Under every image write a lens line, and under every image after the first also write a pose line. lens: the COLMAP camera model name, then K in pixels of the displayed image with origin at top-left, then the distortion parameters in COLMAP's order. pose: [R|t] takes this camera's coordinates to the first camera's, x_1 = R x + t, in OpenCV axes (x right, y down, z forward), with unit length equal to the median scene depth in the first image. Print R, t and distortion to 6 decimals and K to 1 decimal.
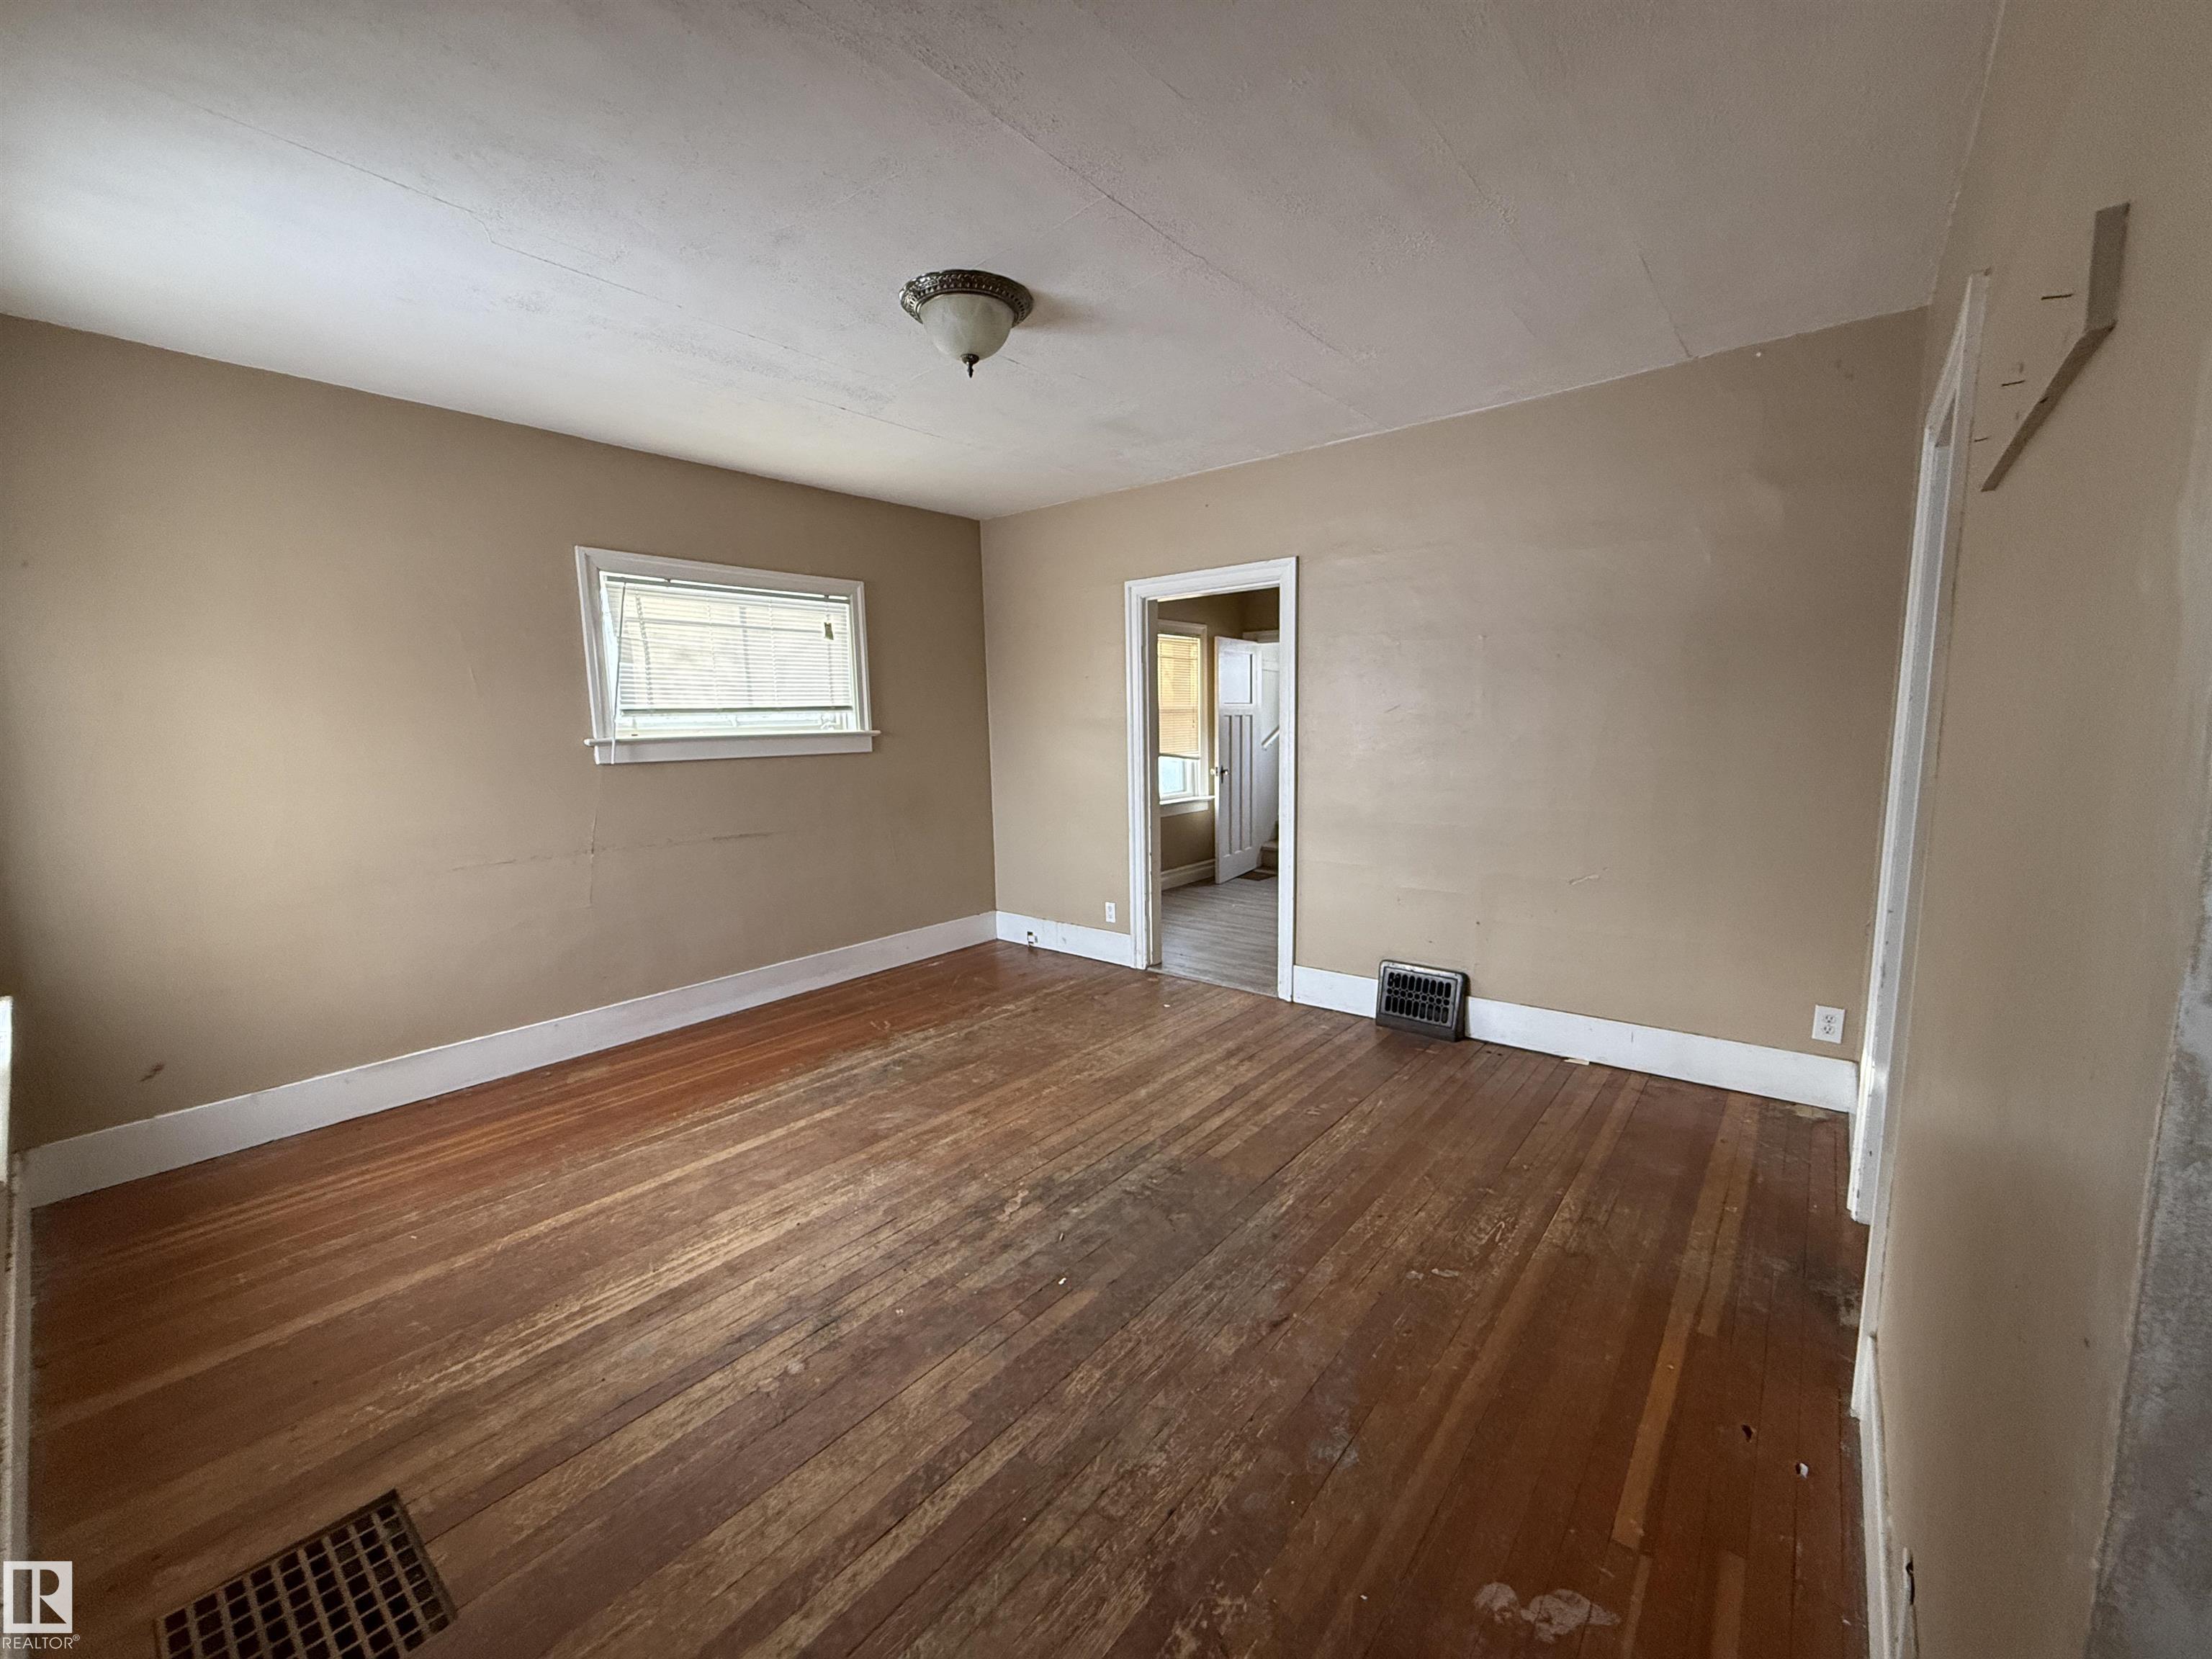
lens RADIAL K [[889.9, 0, 1094.2], [0, 889.9, 834.3], [0, 0, 1]] dist [-0.001417, 0.000072]
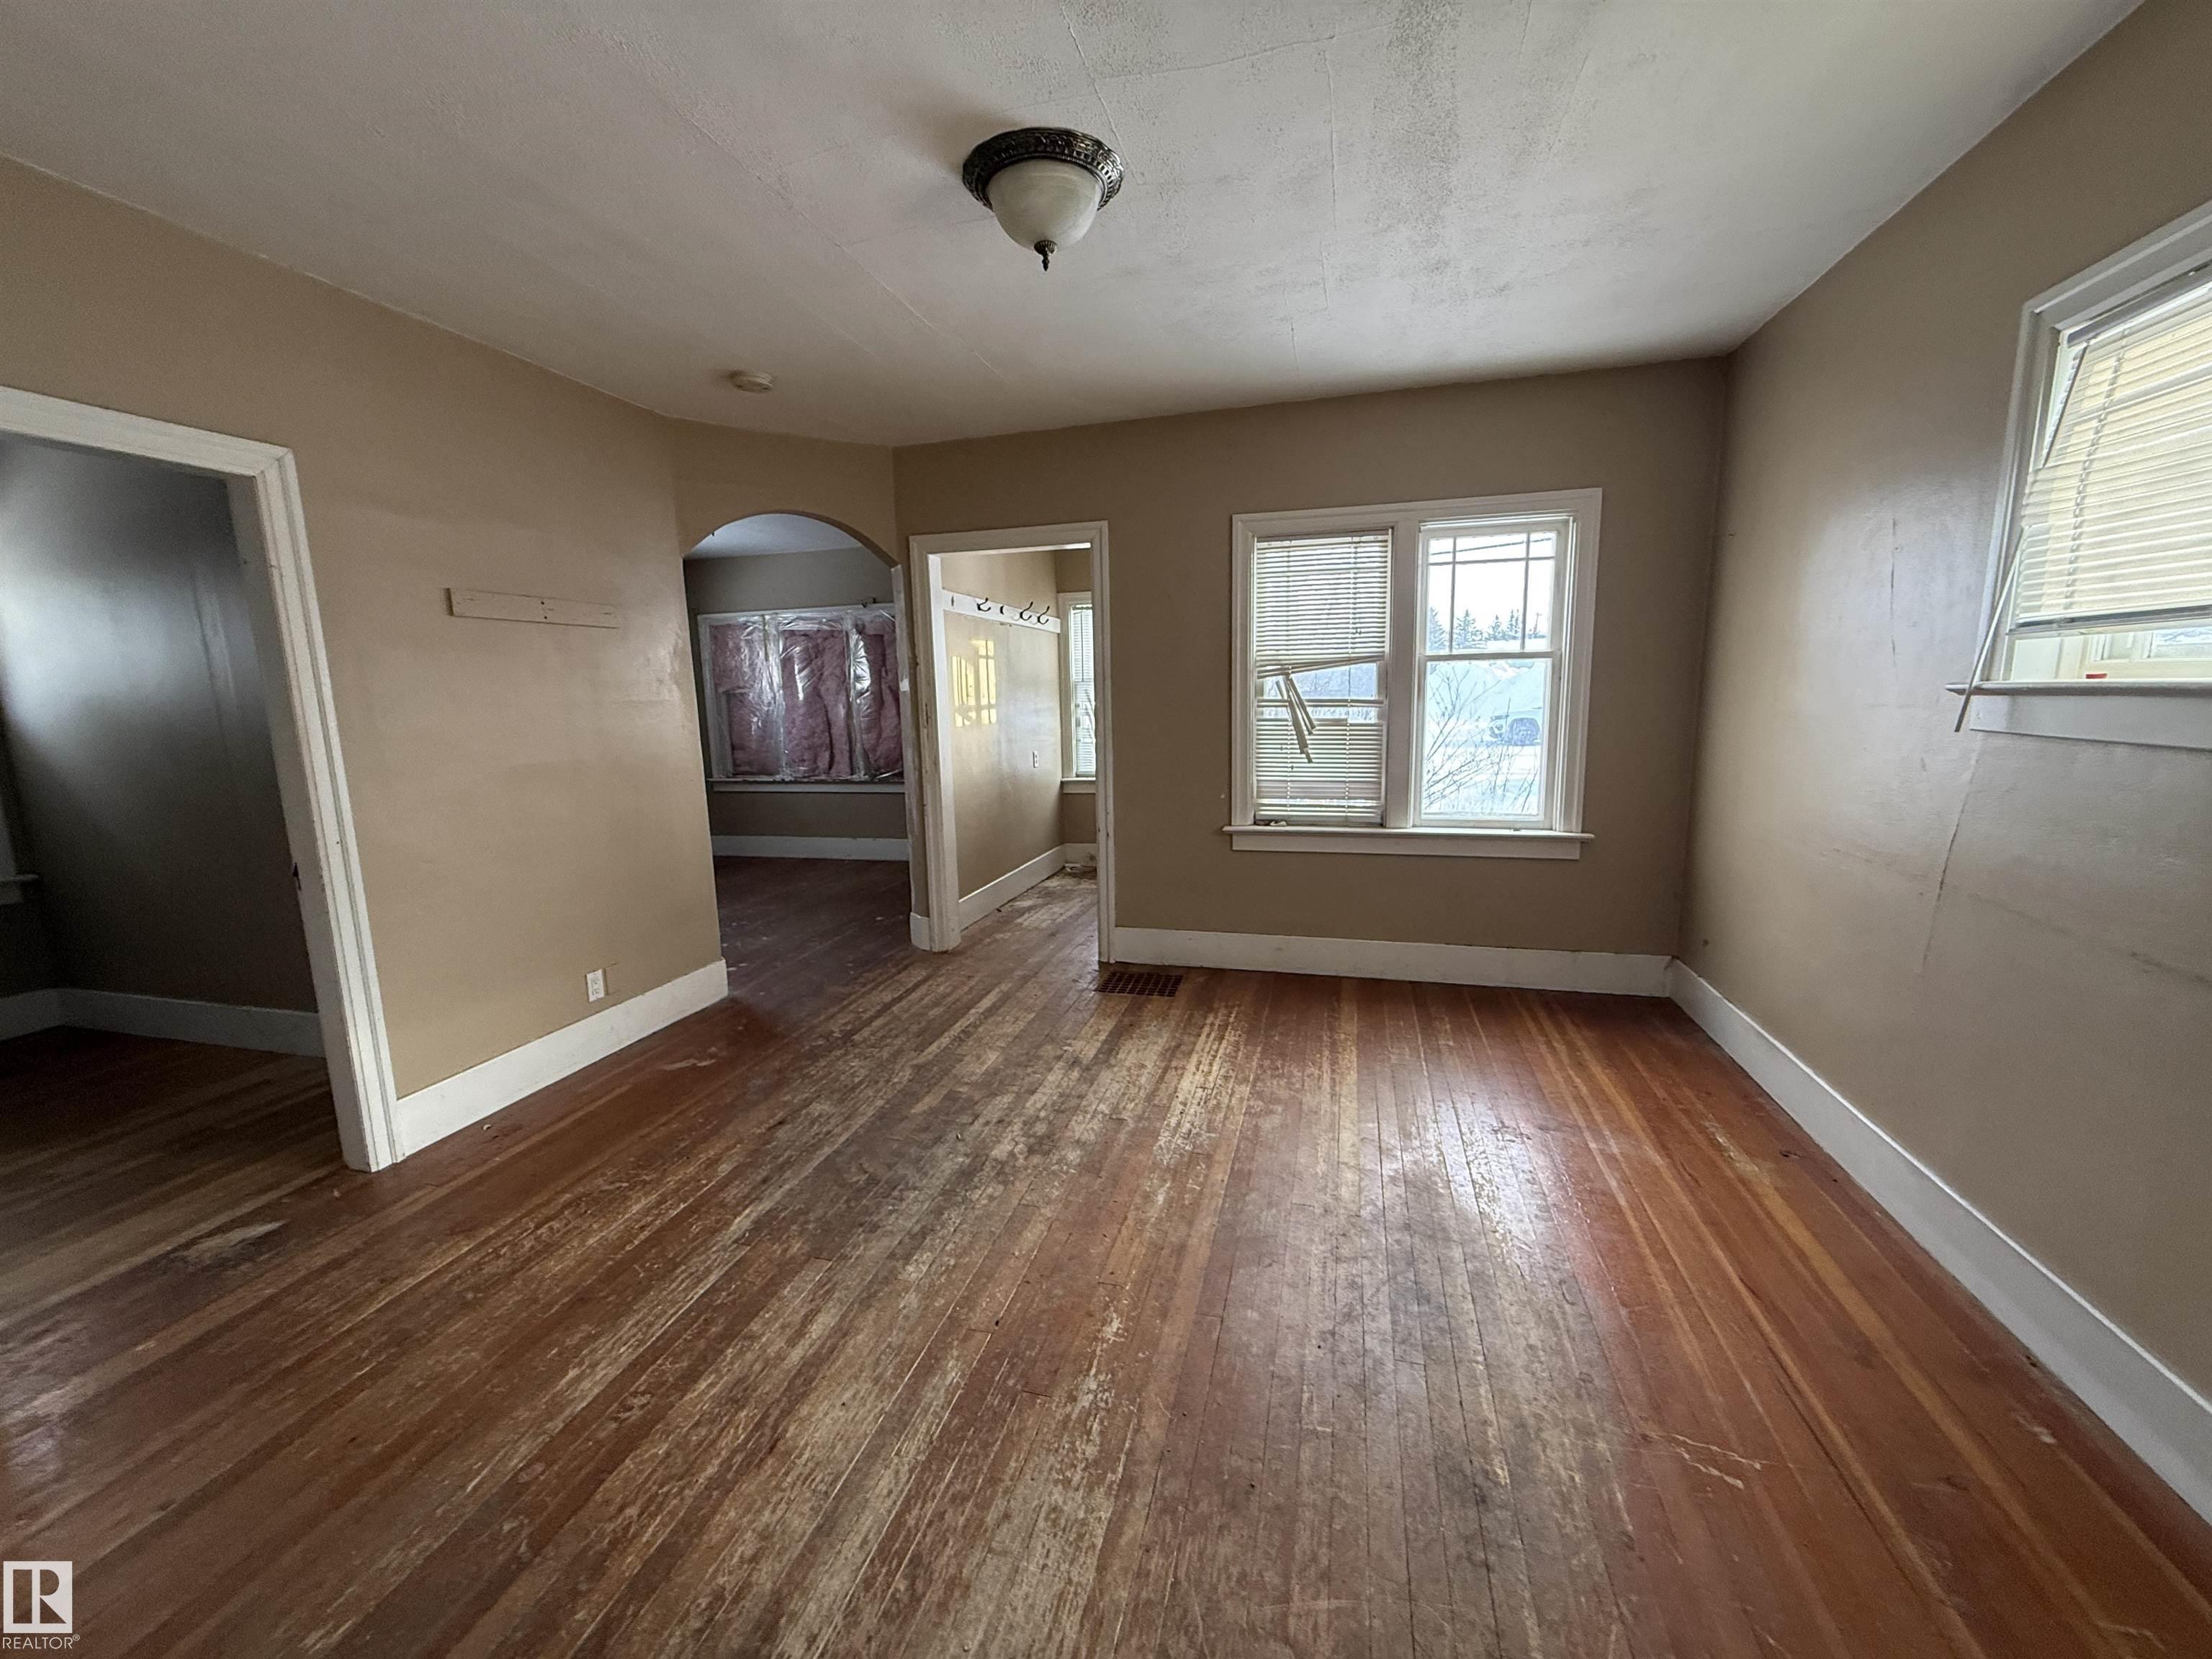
lens RADIAL K [[889.9, 0, 1094.2], [0, 889.9, 834.3], [0, 0, 1]] dist [-0.001417, 0.000072]
pose [[-0.913300, 0.108903, -0.392459, 0.223361], [-0.009472, 0.957650, 0.287780, -0.270216], [0.407178, 0.266547, -0.873590, 2.053852]]
